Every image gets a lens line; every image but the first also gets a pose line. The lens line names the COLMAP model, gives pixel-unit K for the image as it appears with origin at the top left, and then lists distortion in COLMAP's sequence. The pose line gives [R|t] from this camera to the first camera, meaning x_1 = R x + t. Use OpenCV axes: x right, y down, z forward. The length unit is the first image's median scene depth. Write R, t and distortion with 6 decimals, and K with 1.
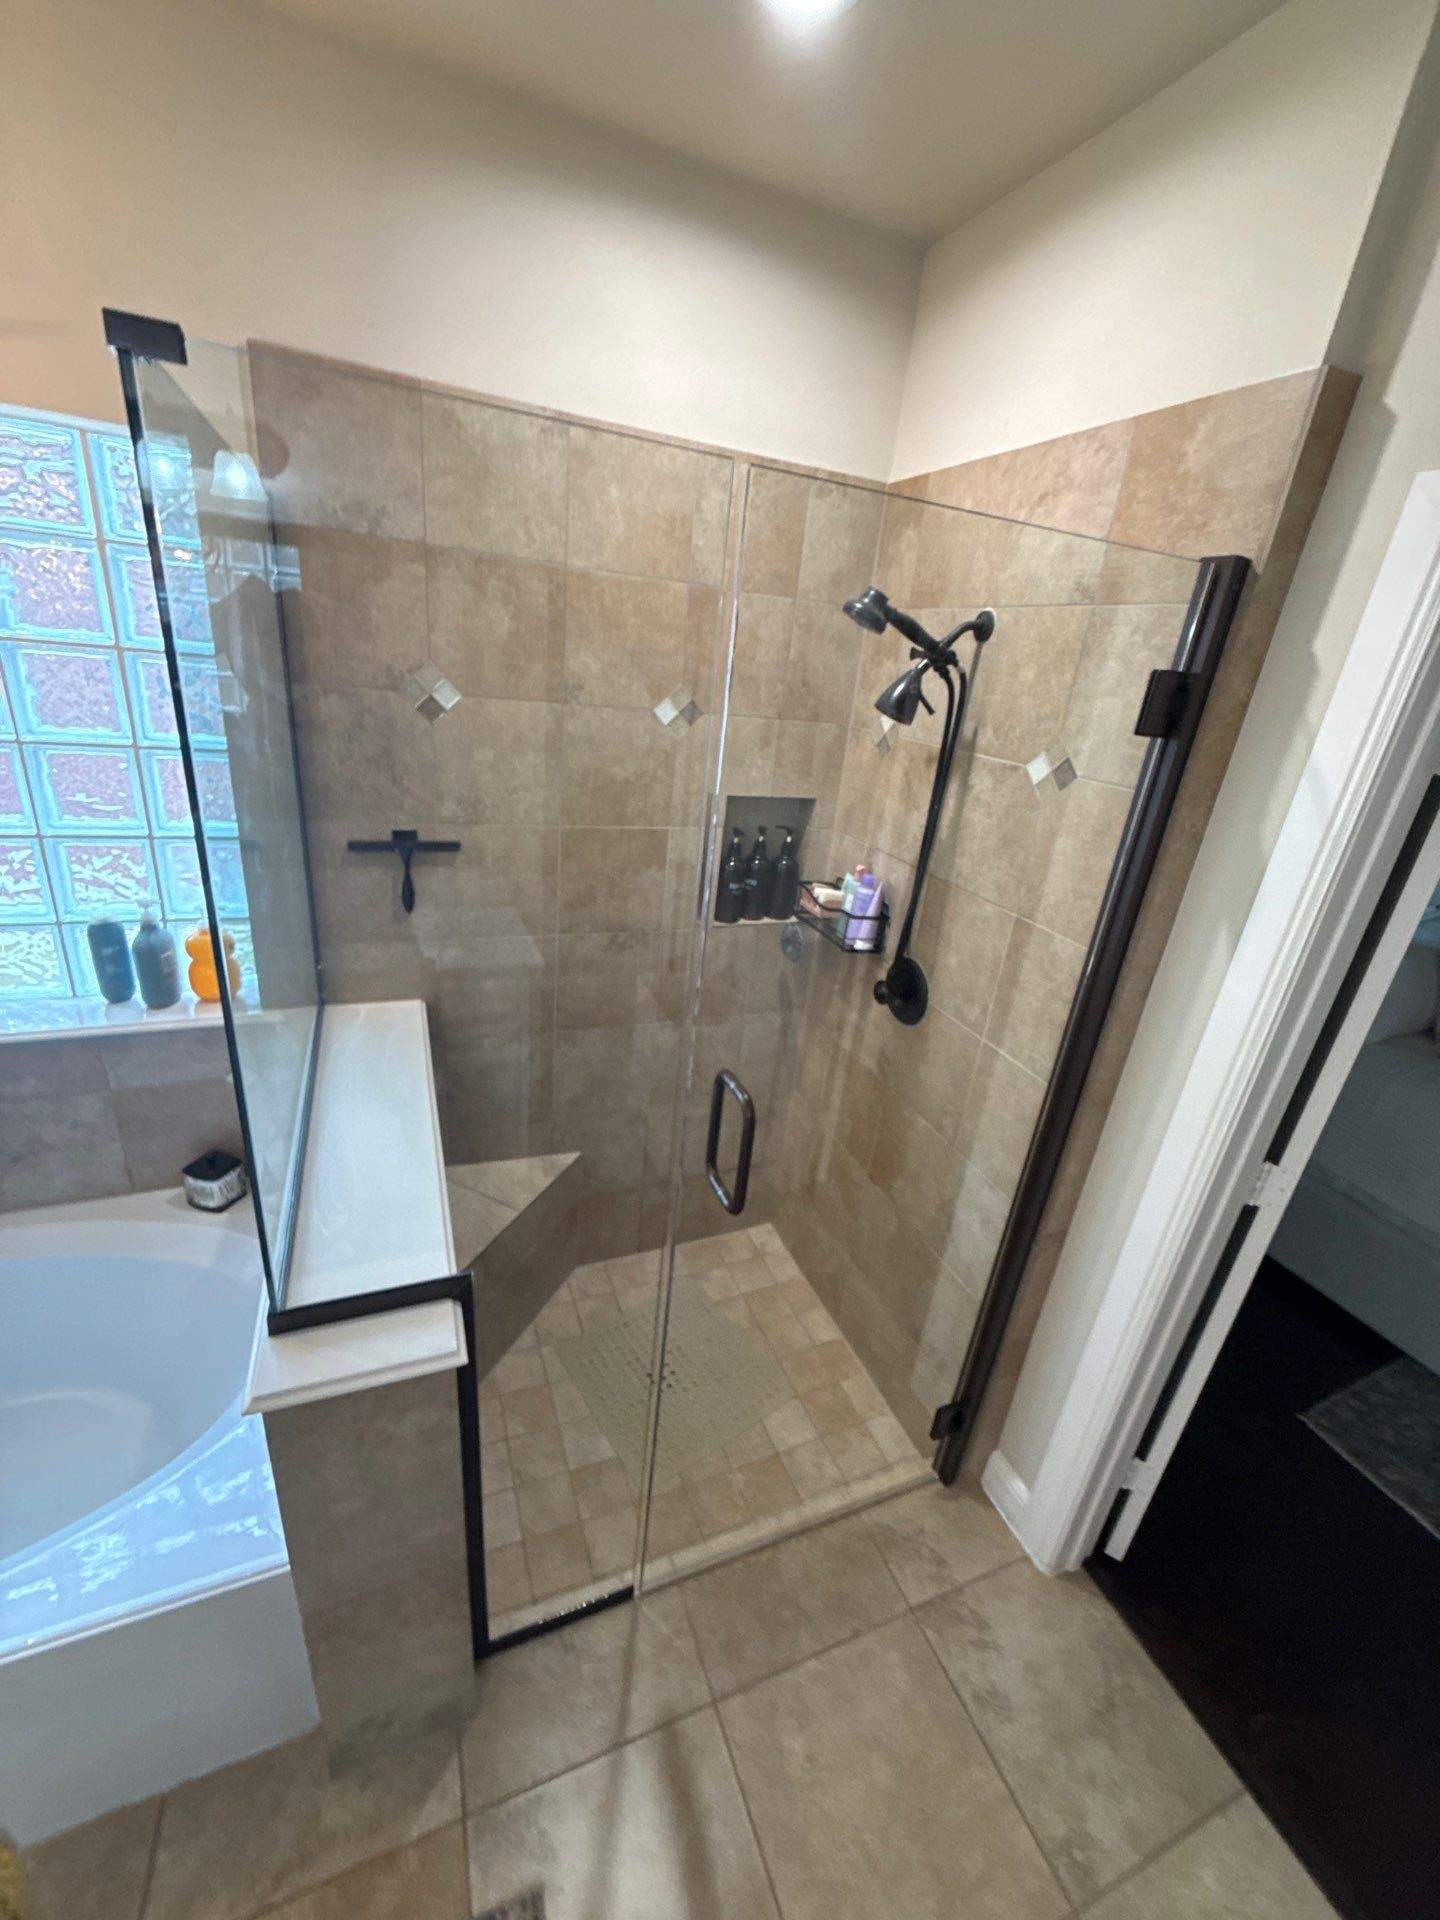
lens RADIAL K [[769.5, 0, 720.0], [0, 769.5, 960.0], [0, 0, 1]] dist [-0.000684, 0.000150]
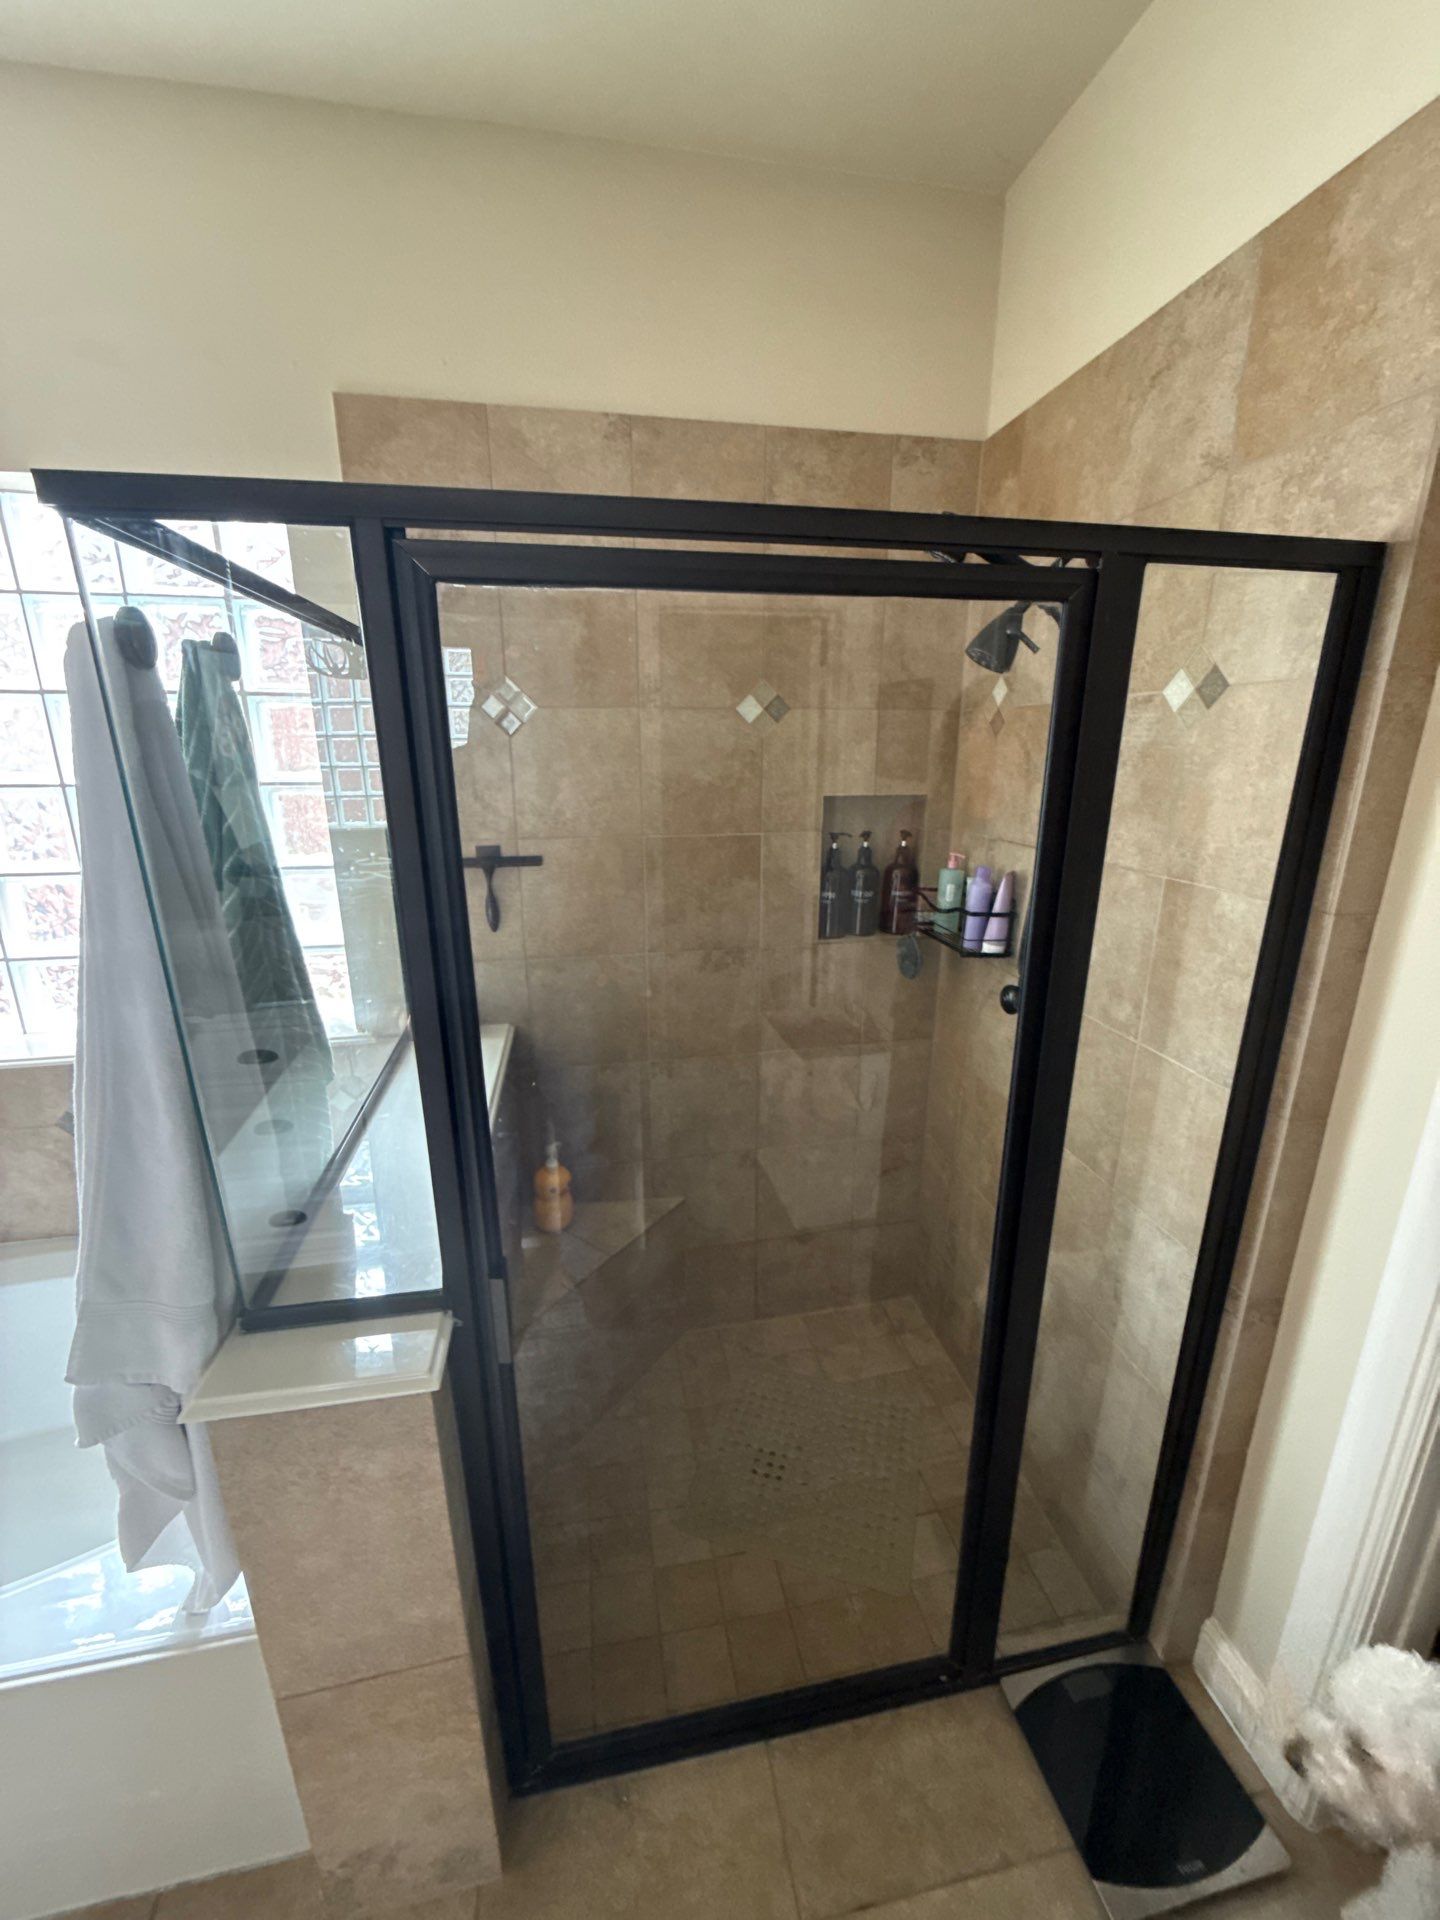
lens RADIAL K [[759.6, 0, 717.8], [0, 759.6, 956.3], [0, 0, 1]] dist [0.000727, 0.000532]
pose [[0.973488, -0.042705, -0.224716, 0.097942], [0.016982, 0.993200, -0.115178, 0.094131], [0.228107, 0.108309, 0.967593, 0.134638]]
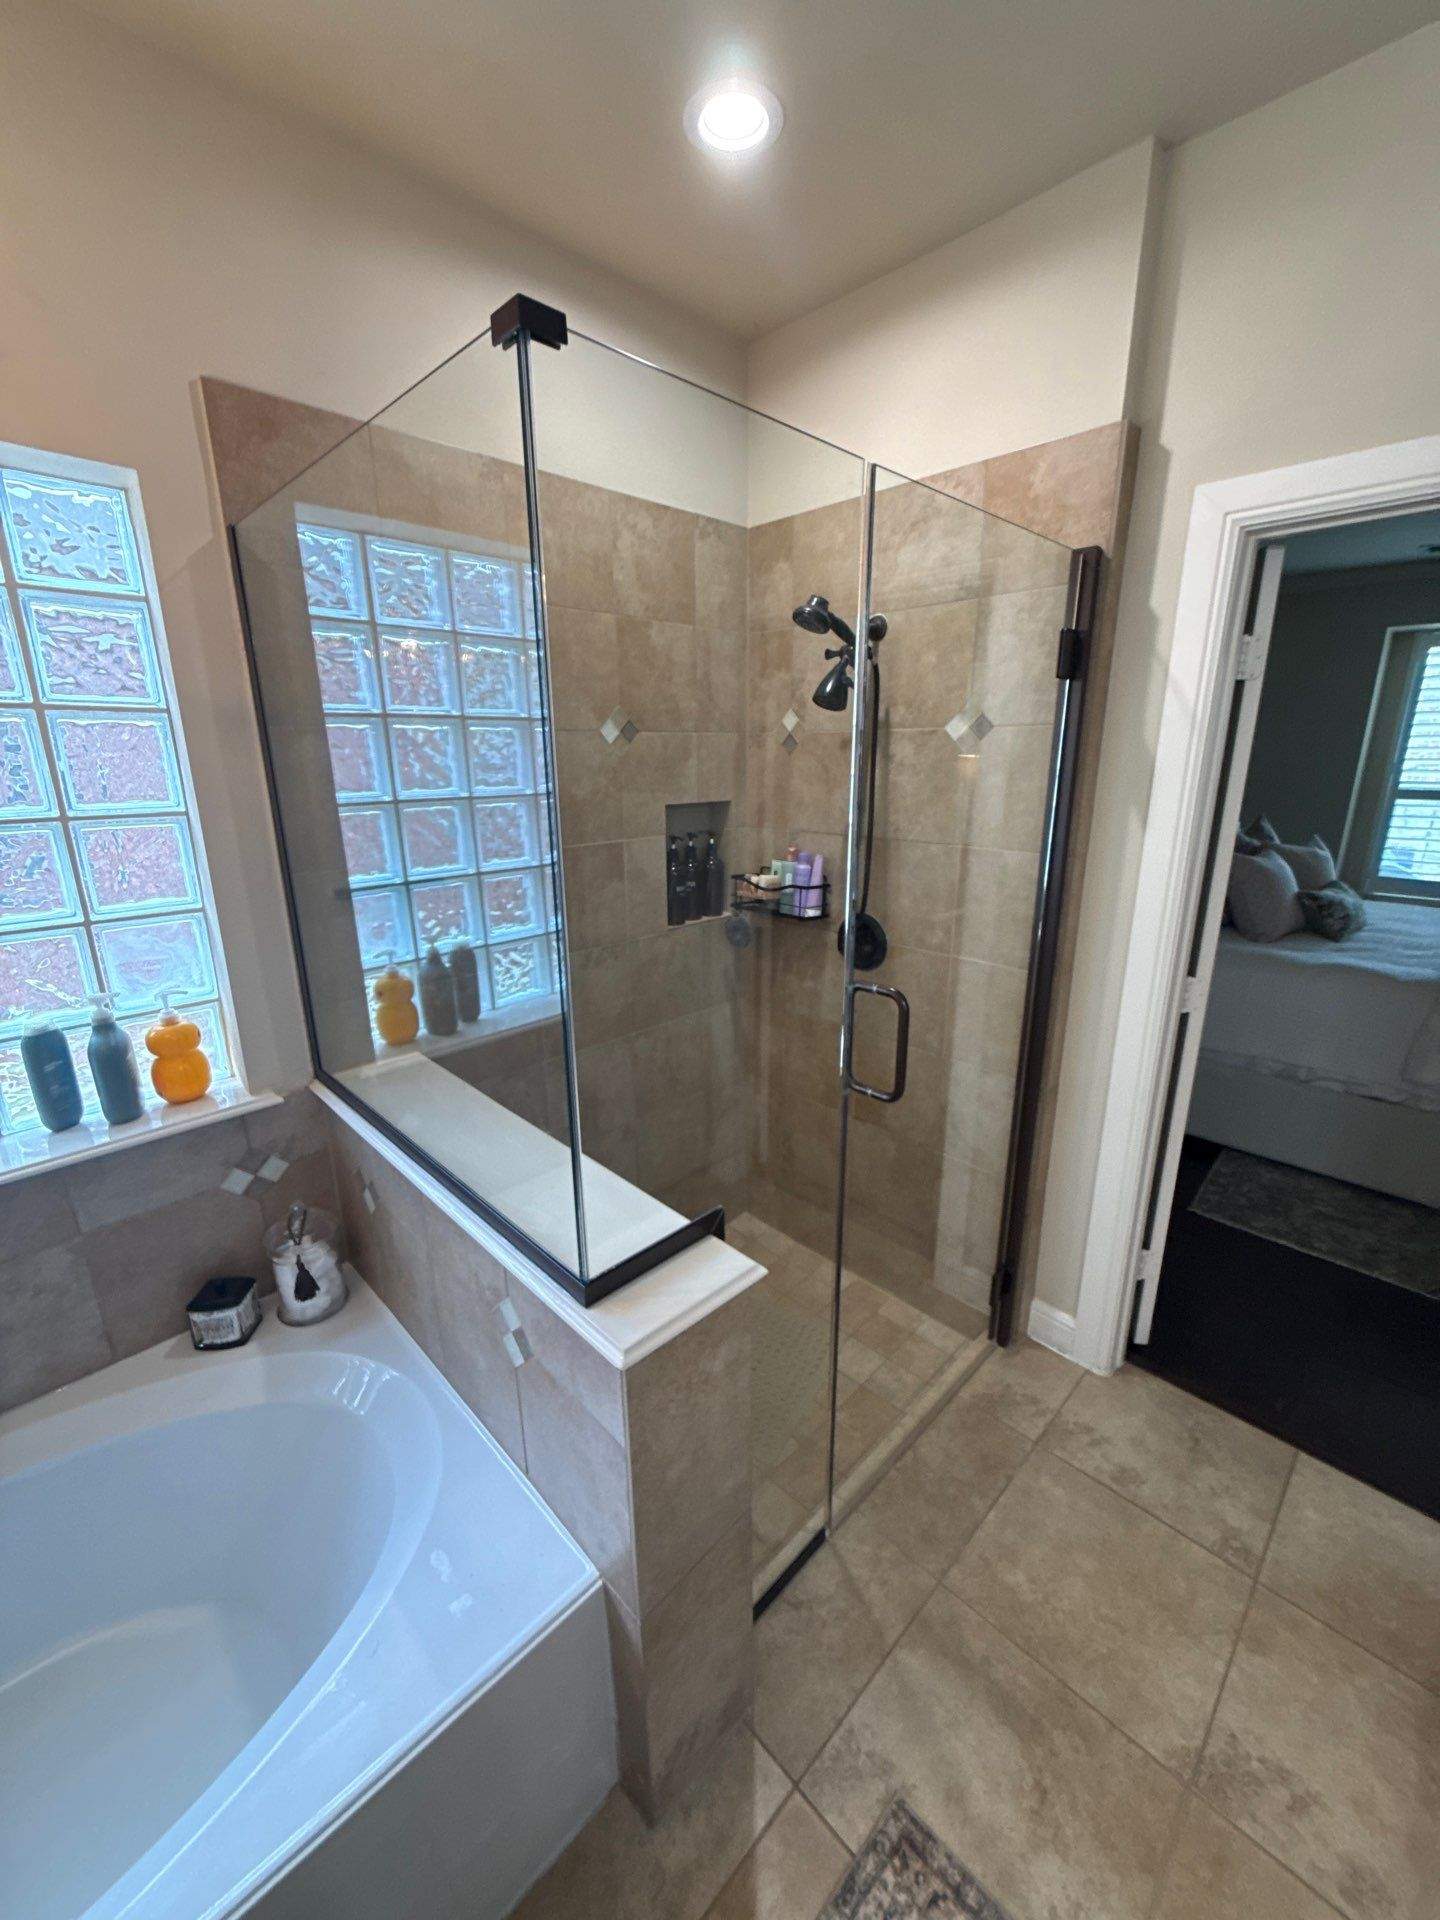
lens RADIAL K [[764.5, 0, 720.0], [0, 764.5, 960.0], [0, 0, 1]] dist [0.000805, 0.000032]
pose [[0.920879, -0.201291, 0.333862, -0.385467], [0.230532, 0.971781, -0.049962, 0.083864], [-0.314384, 0.122975, 0.941297, -0.015109]]
